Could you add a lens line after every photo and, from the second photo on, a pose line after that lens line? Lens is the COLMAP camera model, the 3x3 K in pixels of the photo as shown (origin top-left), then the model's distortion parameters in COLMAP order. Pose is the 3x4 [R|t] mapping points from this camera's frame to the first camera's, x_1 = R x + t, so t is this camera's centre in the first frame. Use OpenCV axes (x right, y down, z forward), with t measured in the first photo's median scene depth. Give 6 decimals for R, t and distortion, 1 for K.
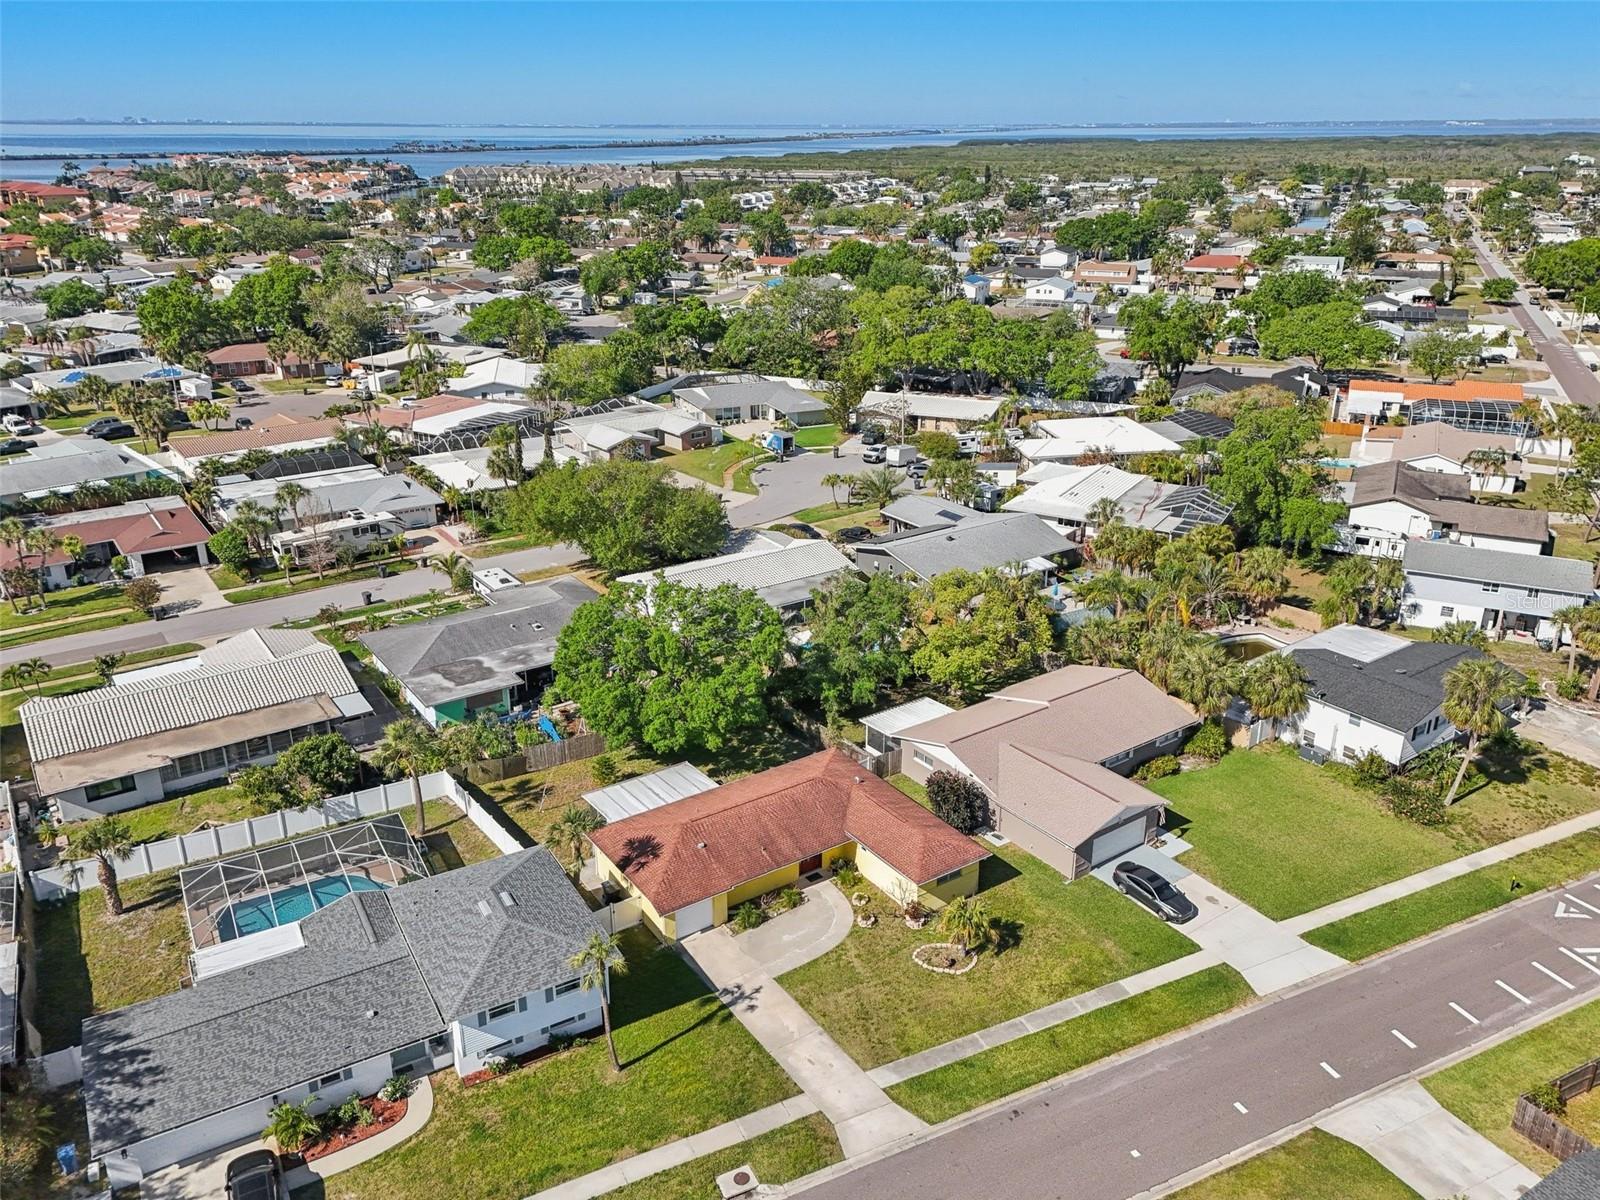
lens RADIAL K [[1205.4, 0, 791.3], [0, 1205.4, 597.9], [0, 0, 1]] dist [0.073851, -0.055017]
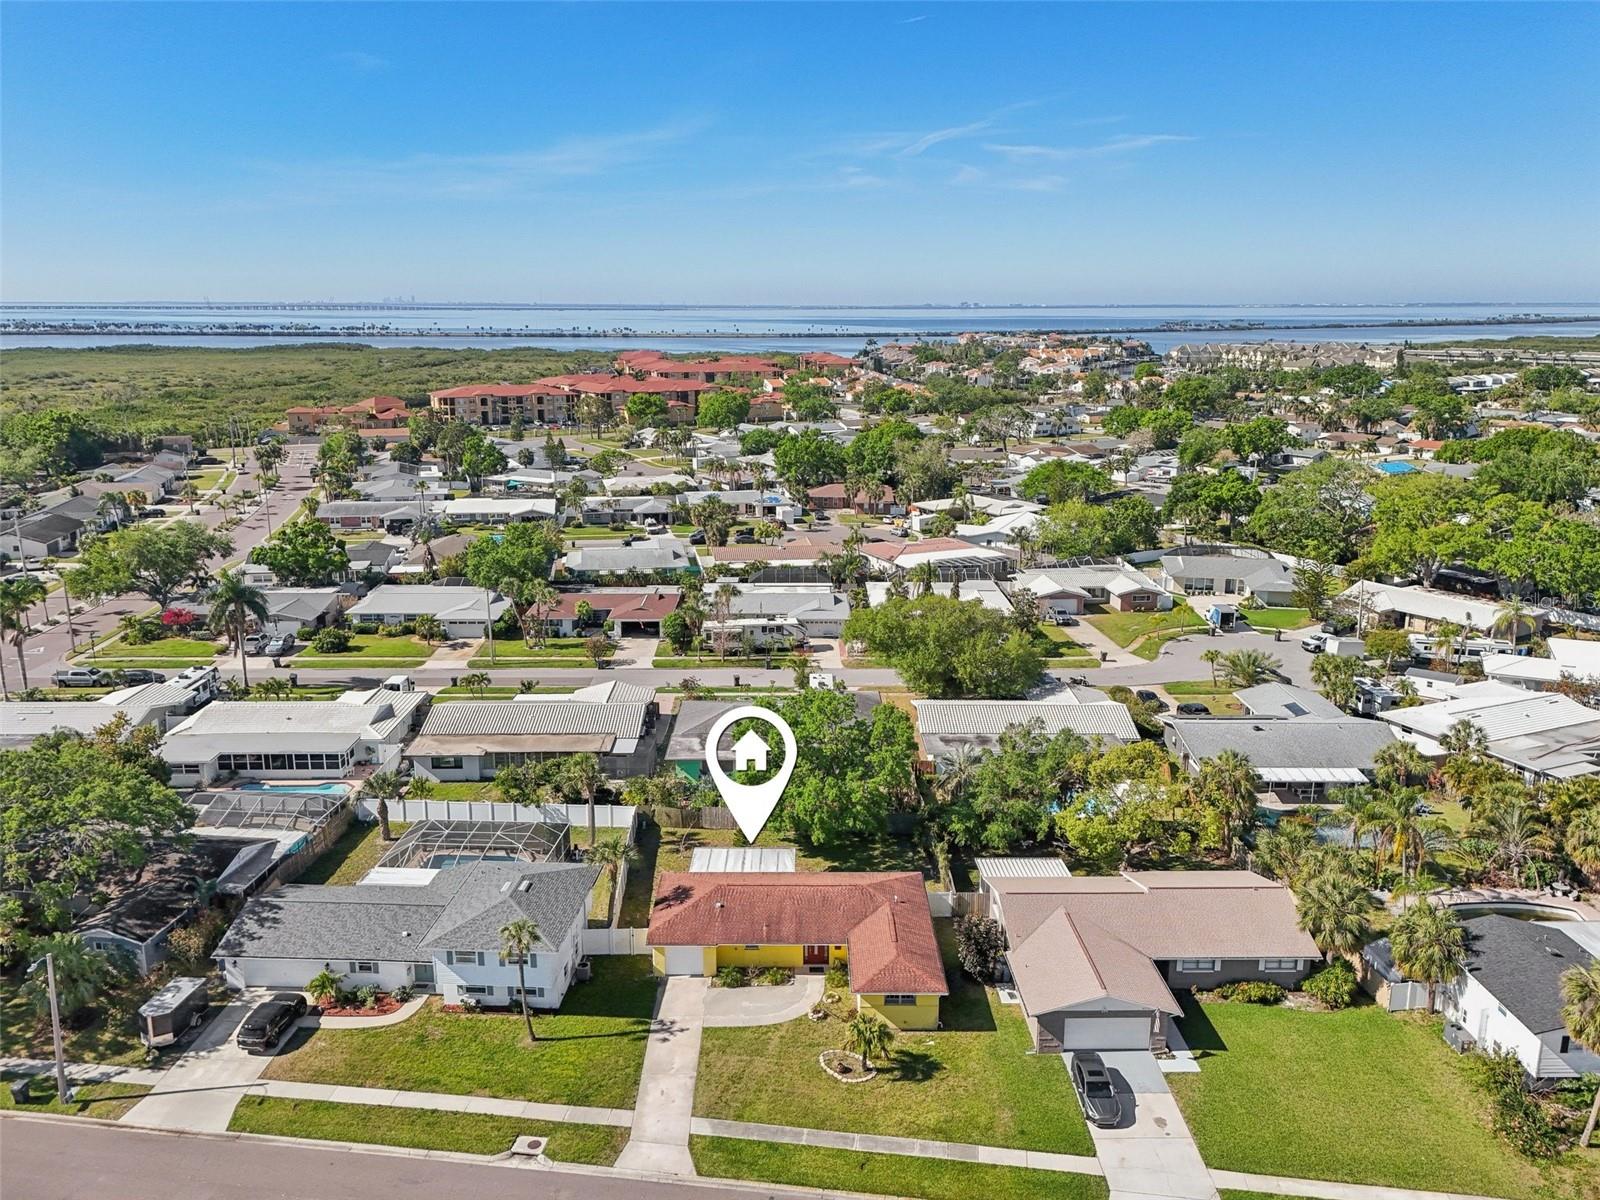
lens RADIAL K [[1196.5, 0, 800.0], [0, 1196.5, 600.0], [0, 0, 1]] dist [0.081532, -0.076821]
pose [[0.828825, 0.136514, -0.542598, 0.427873], [-0.206080, 0.976084, -0.069214, -0.011273], [0.520173, 0.169185, 0.837136, 0.024639]]
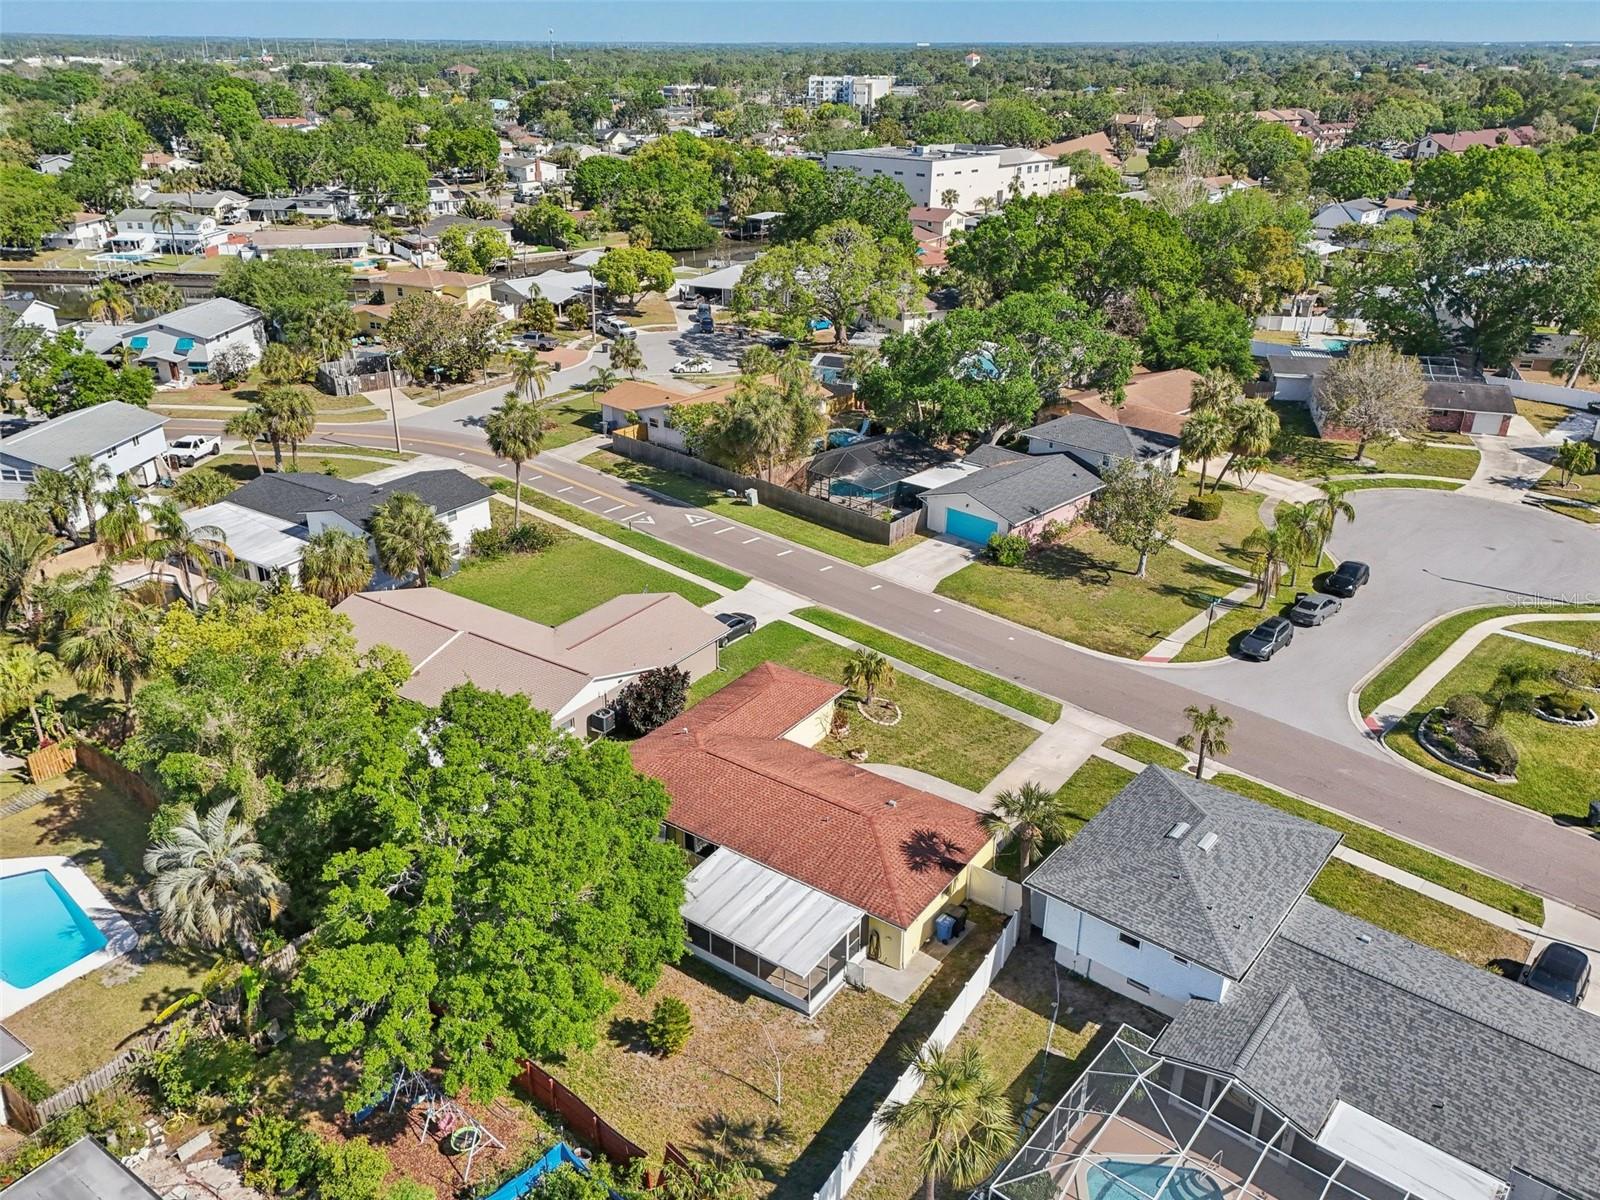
lens RADIAL K [[1196.5, 0, 800.0], [0, 1196.5, 600.0], [0, 0, 1]] dist [0.081532, -0.076821]
pose [[-0.357458, -0.384776, 0.850982, -0.502823], [0.326734, 0.802081, 0.499911, -0.236741], [-0.874911, 0.456742, -0.160991, 0.838440]]
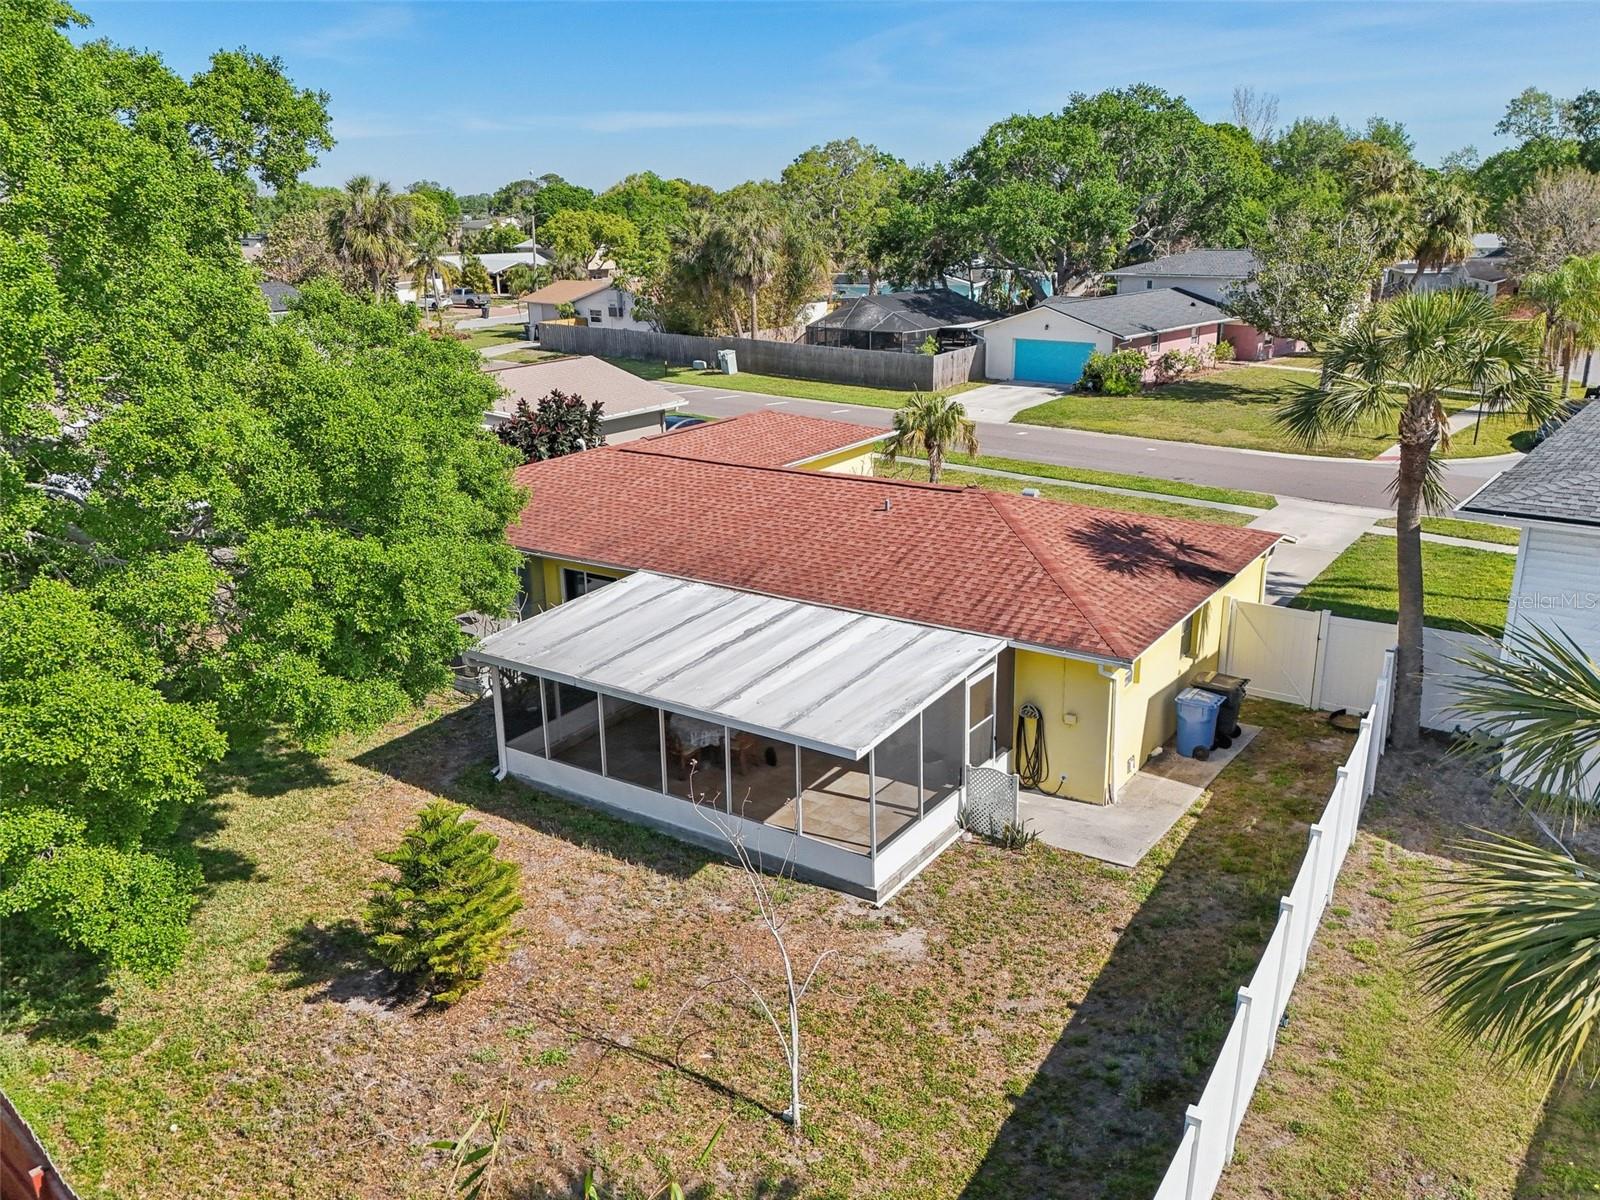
lens RADIAL K [[1242.2, 0, 794.9], [0, 1242.2, 599.4], [0, 0, 1]] dist [0.084078, -0.087298]
pose [[-0.365955, -0.264370, 0.892292, -0.285026], [0.358512, 0.844751, 0.397321, 0.046853], [-0.858805, 0.465299, -0.214361, 0.862161]]
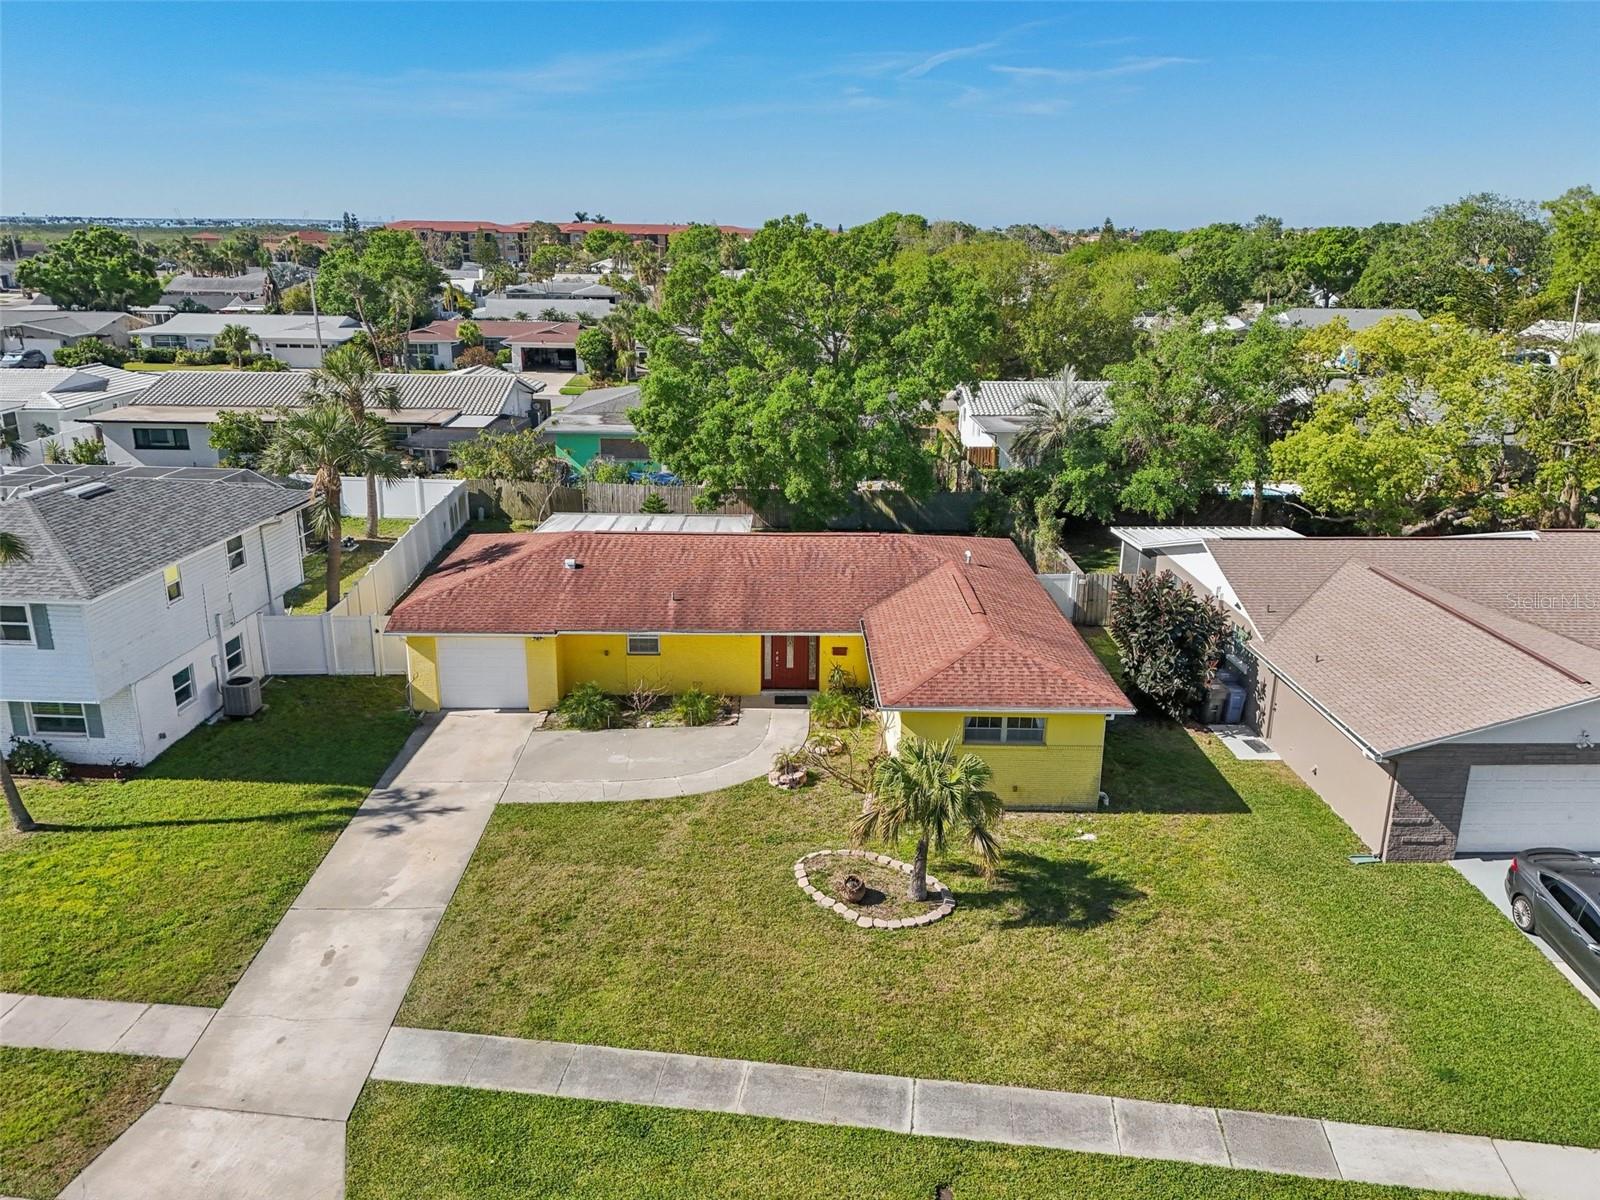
lens RADIAL K [[1196.5, 0, 800.0], [0, 1196.5, 600.0], [0, 0, 1]] dist [0.081532, -0.076821]
pose [[0.835236, 0.176108, -0.520929, 0.203525], [-0.212395, 0.977130, -0.010213, 0.153594], [0.507217, 0.119173, 0.853539, 0.464726]]
